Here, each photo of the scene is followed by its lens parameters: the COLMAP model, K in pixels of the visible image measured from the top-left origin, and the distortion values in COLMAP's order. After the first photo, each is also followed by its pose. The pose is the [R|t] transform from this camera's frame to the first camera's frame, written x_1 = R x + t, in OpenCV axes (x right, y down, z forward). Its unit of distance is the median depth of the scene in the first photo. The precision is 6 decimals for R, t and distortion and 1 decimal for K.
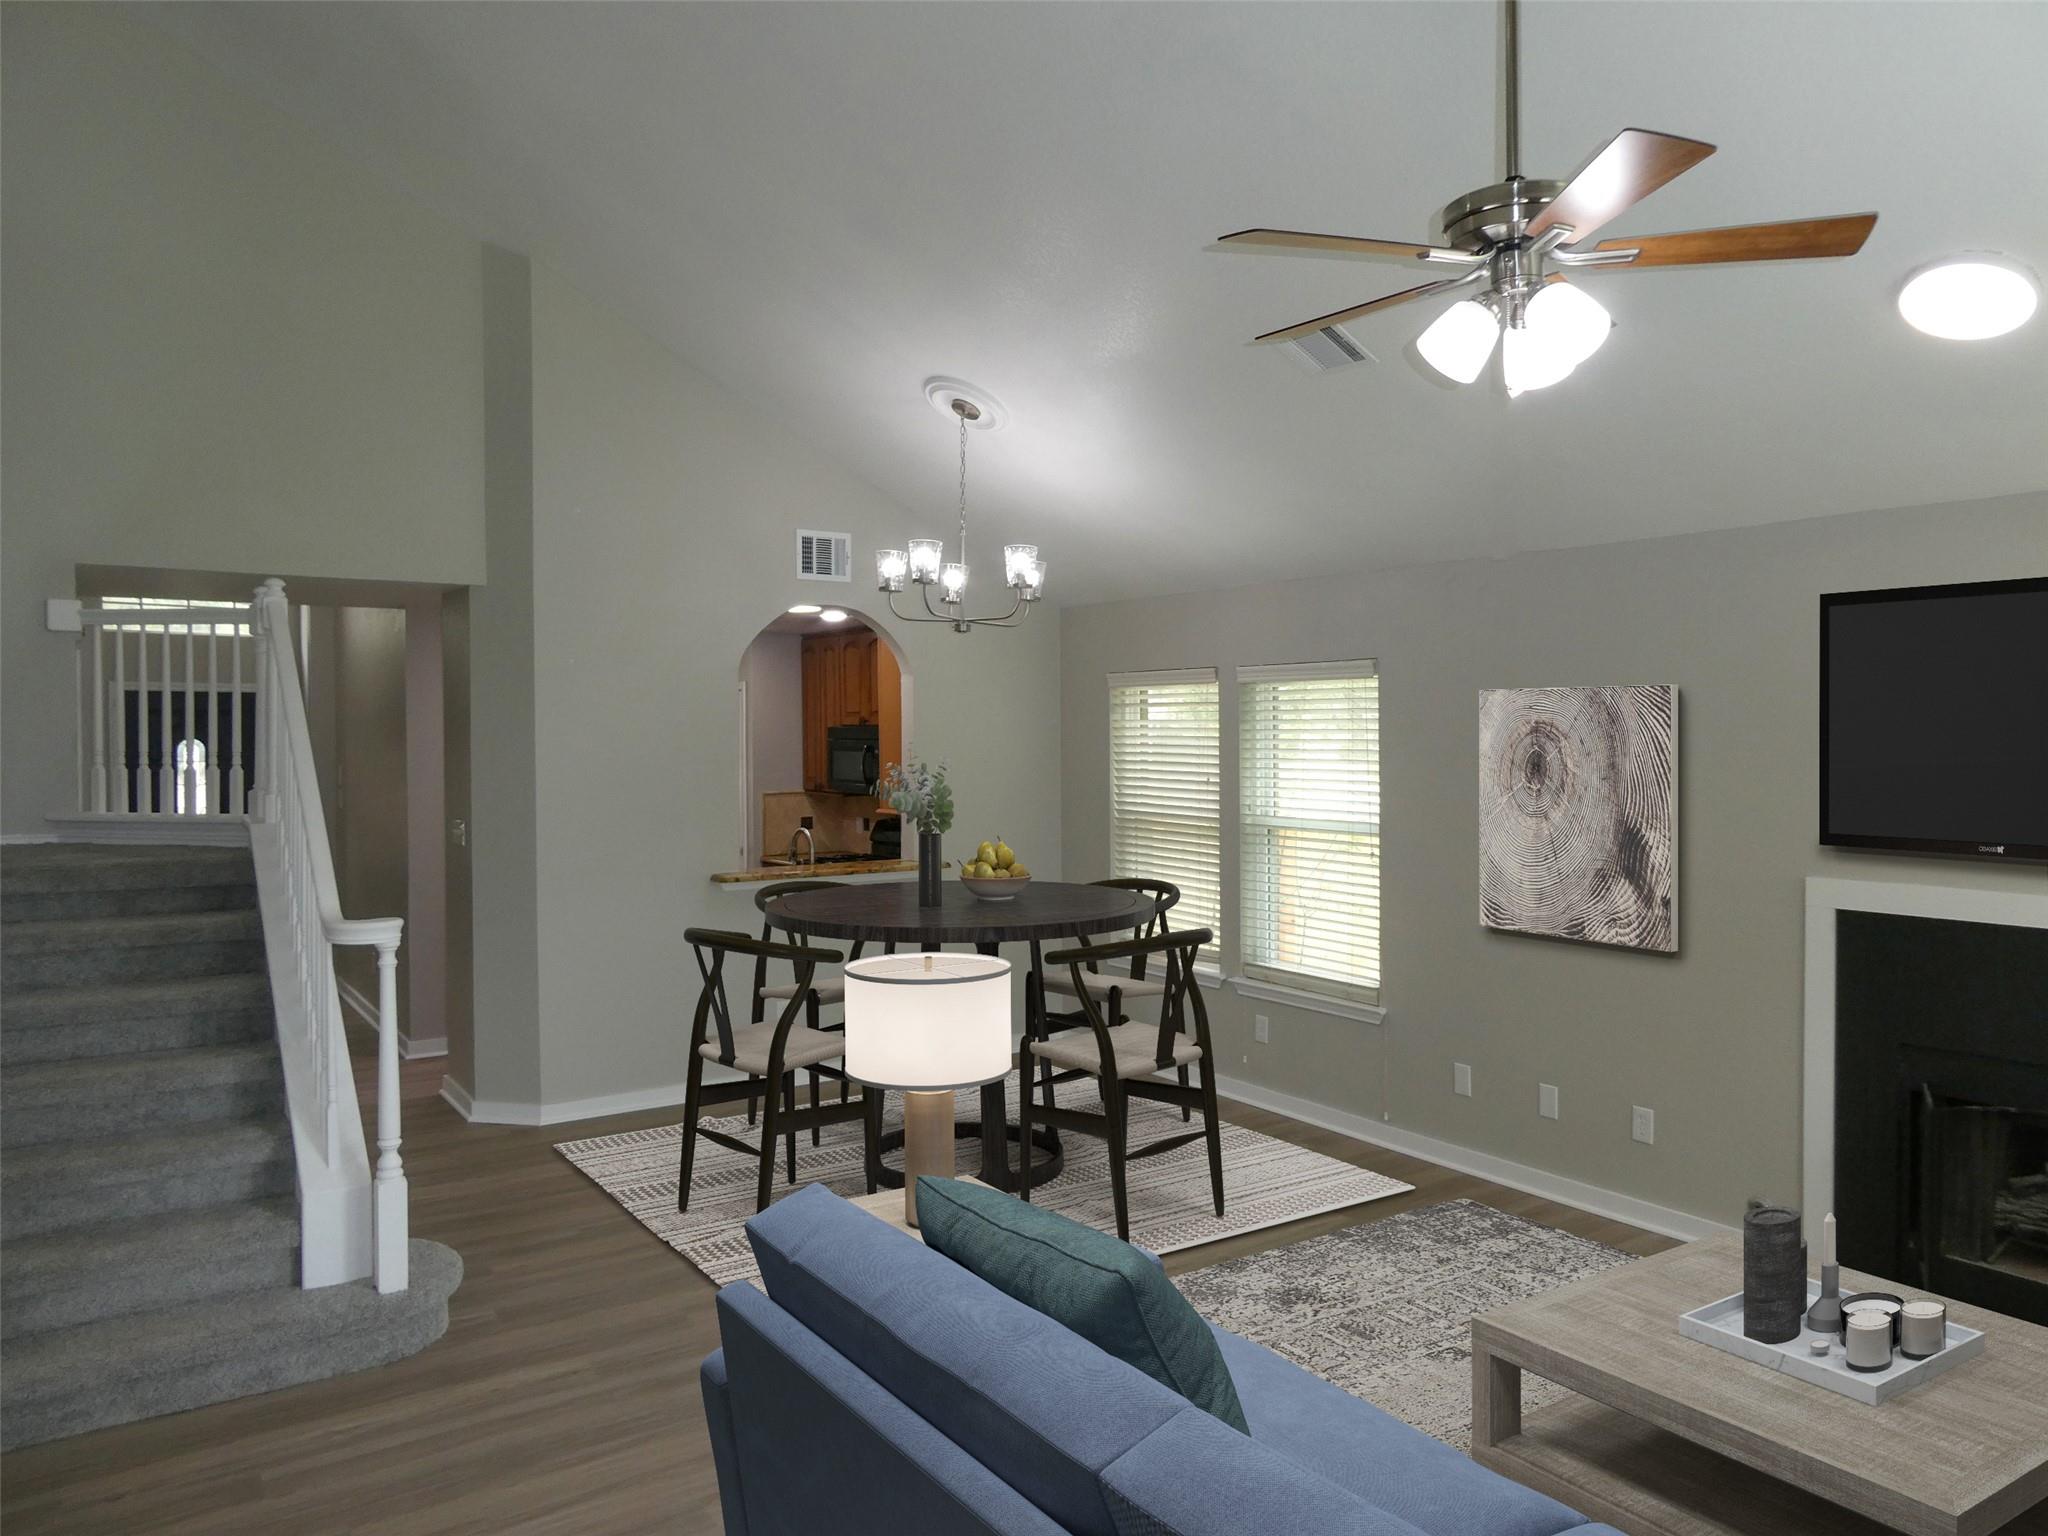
lens RADIAL K [[1440.1, 0, 1041.4], [0, 1440.1, 779.0], [0, 0, 1]] dist [-0.004349, 0.002785]
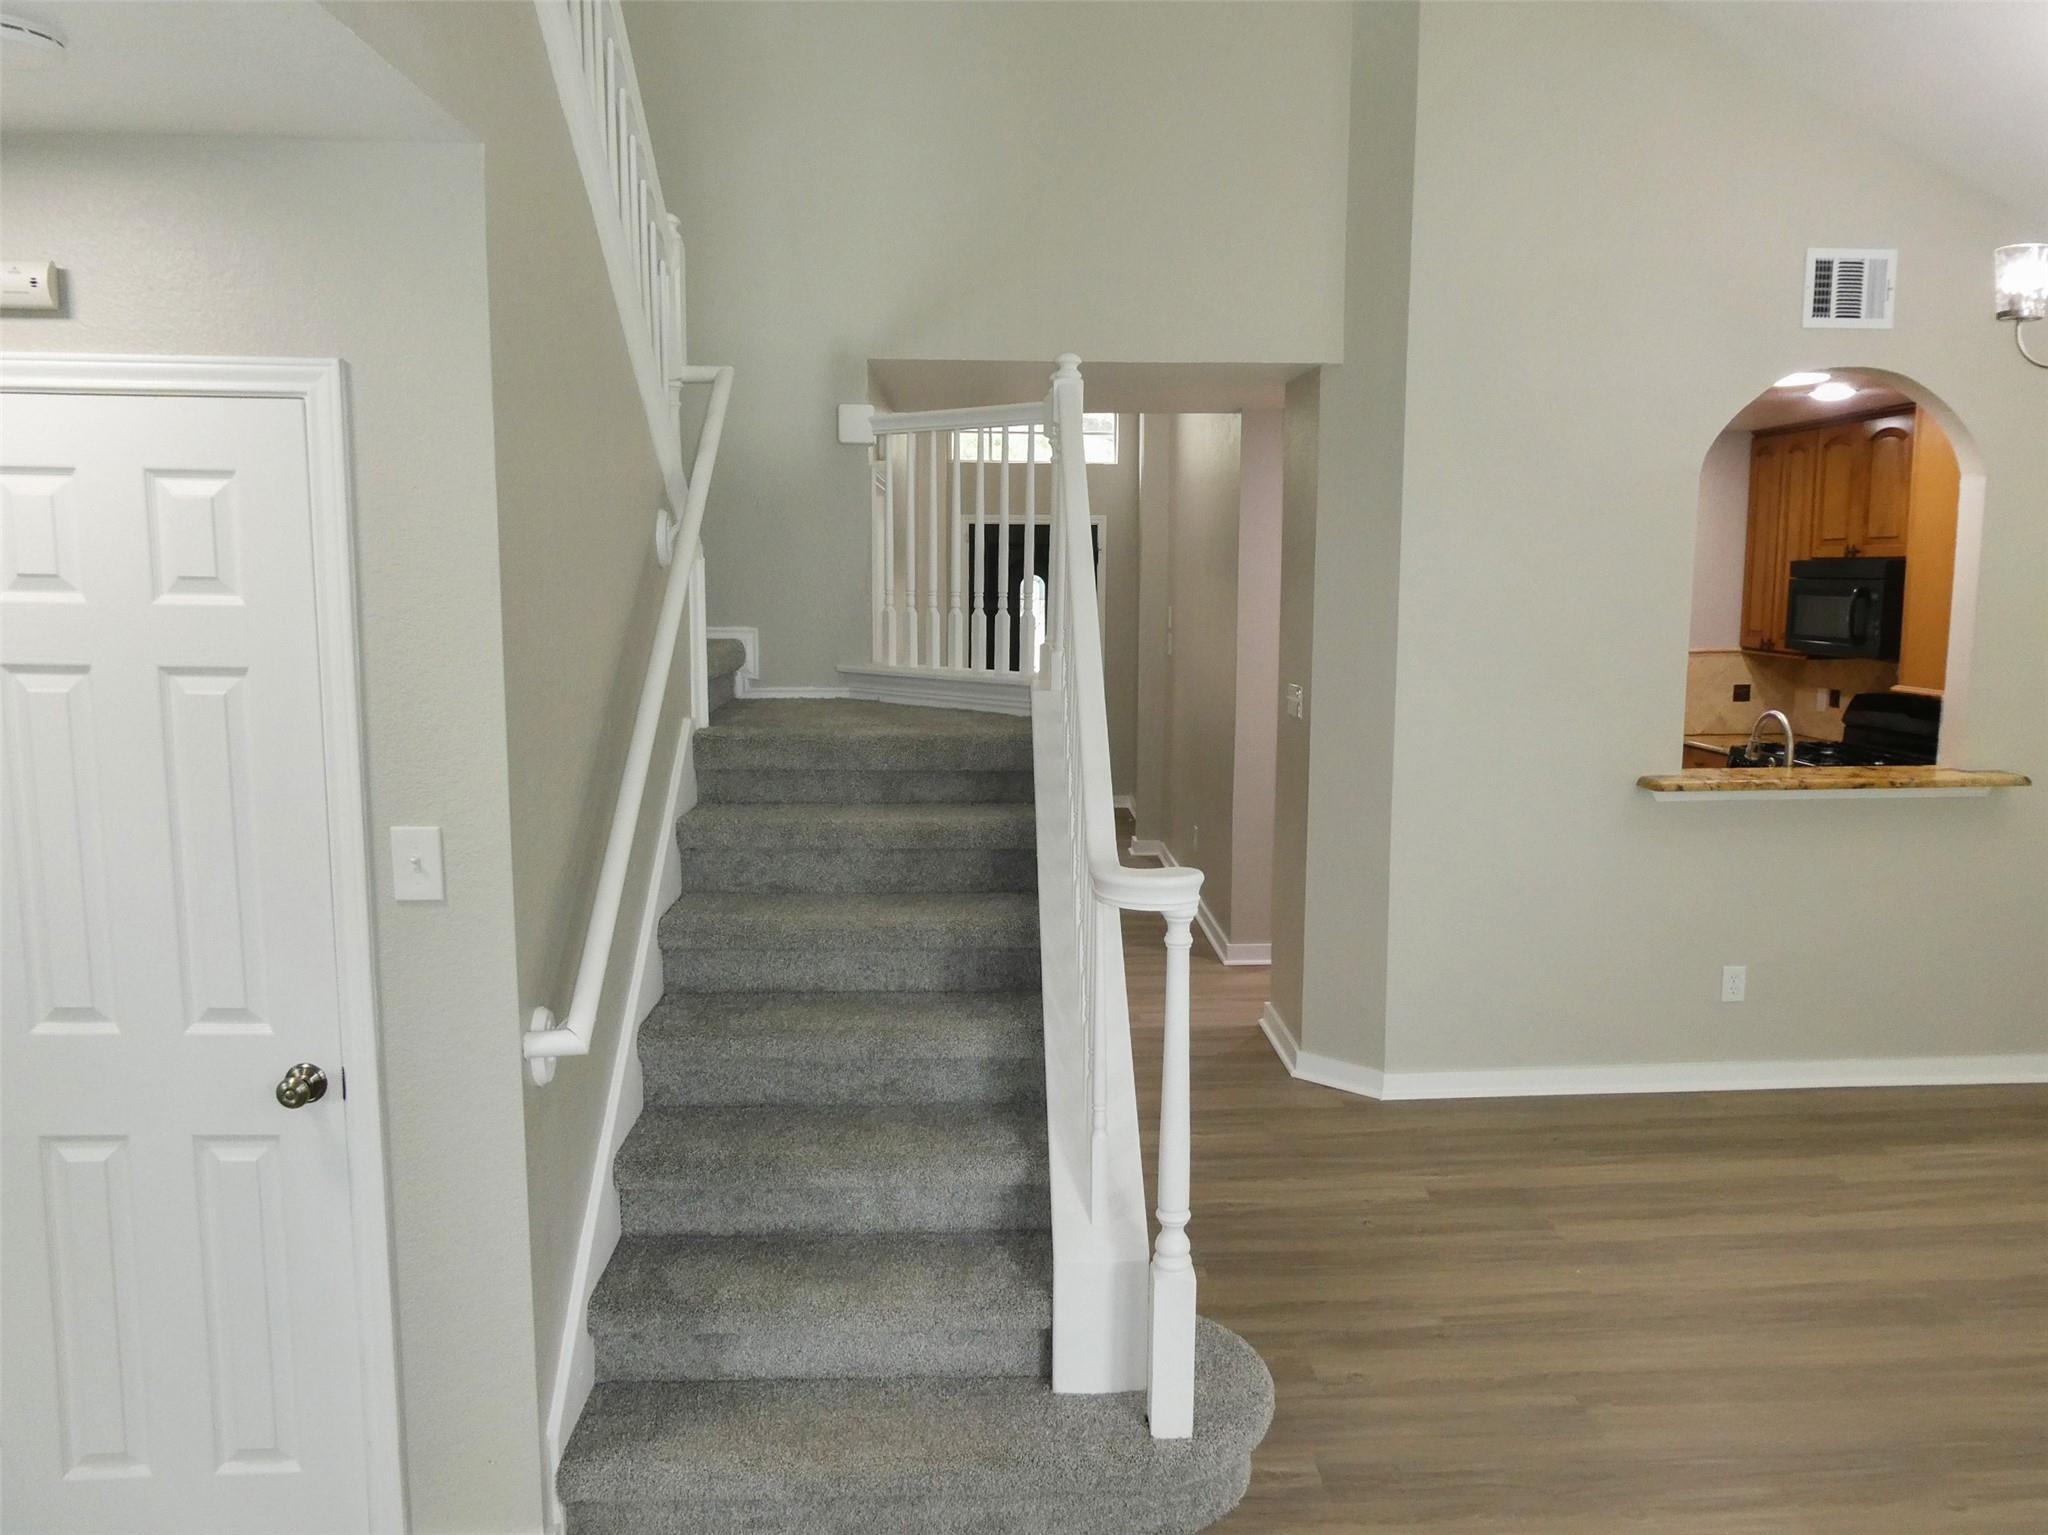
lens RADIAL K [[1440.1, 0, 1041.4], [0, 1440.1, 778.5], [0, 0, 1]] dist [-0.004349, 0.002785]
pose [[0.847268, 0.076702, -0.525598, -0.158996], [-0.017739, 0.993053, 0.116324, -0.011083], [0.530869, -0.089234, 0.842743, 0.391690]]
